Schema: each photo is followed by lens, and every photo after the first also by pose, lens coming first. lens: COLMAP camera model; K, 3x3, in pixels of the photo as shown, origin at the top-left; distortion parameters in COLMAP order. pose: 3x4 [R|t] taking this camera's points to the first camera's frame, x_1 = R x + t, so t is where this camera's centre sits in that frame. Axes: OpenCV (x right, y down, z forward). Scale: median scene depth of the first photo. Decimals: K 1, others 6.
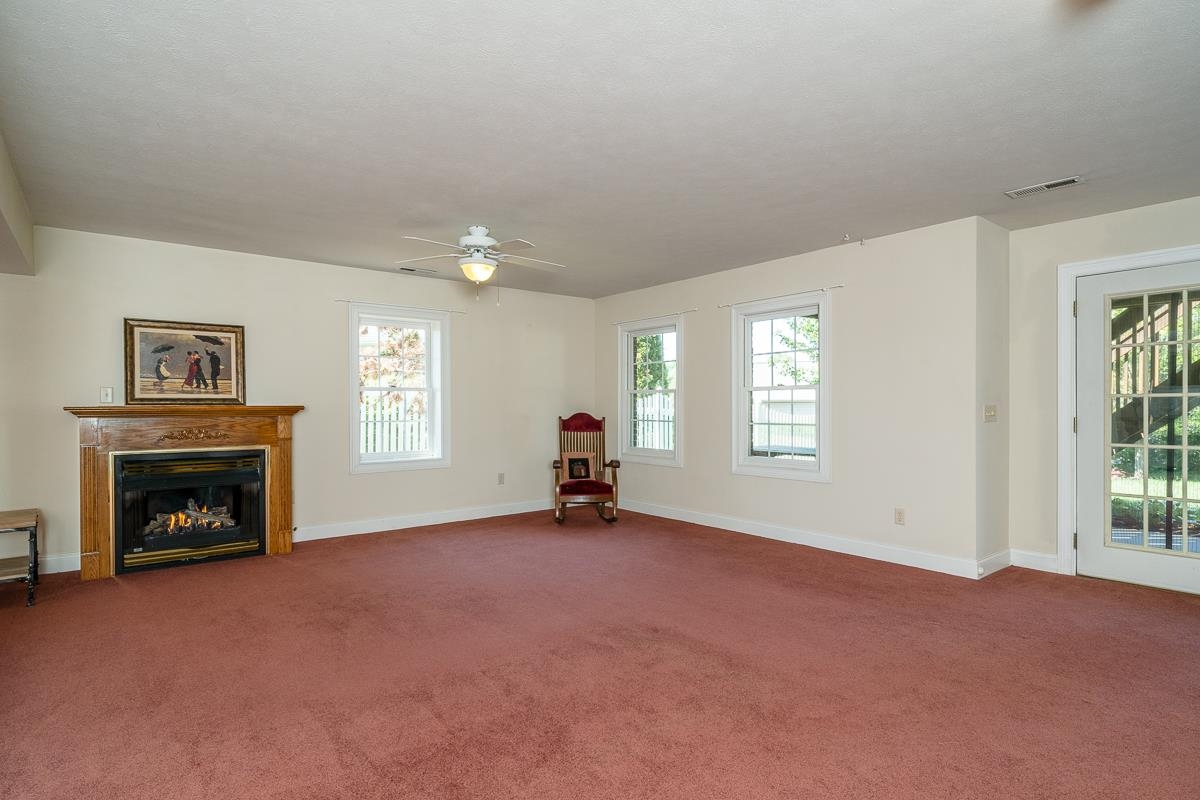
lens RADIAL K [[635.1, 0, 605.3], [0, 635.1, 404.7], [0, 0, 1]] dist [-0.003001, -0.000598]
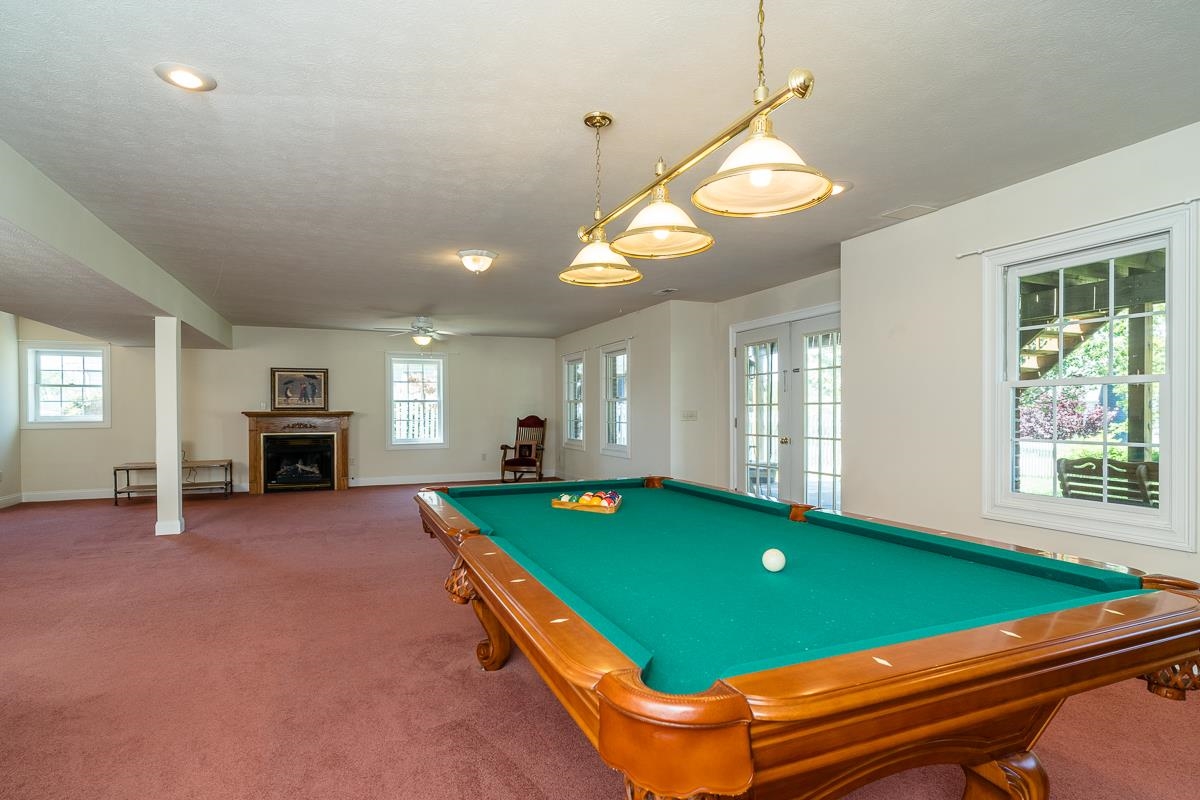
lens RADIAL K [[635.1, 0, 598.8], [0, 635.1, 405.2], [0, 0, 1]] dist [-0.003001, -0.000598]
pose [[0.959945, -0.003817, -0.280162, 0.750916], [0.001931, 0.999974, -0.007009, -0.001817], [0.280181, 0.006187, 0.959927, -0.597556]]
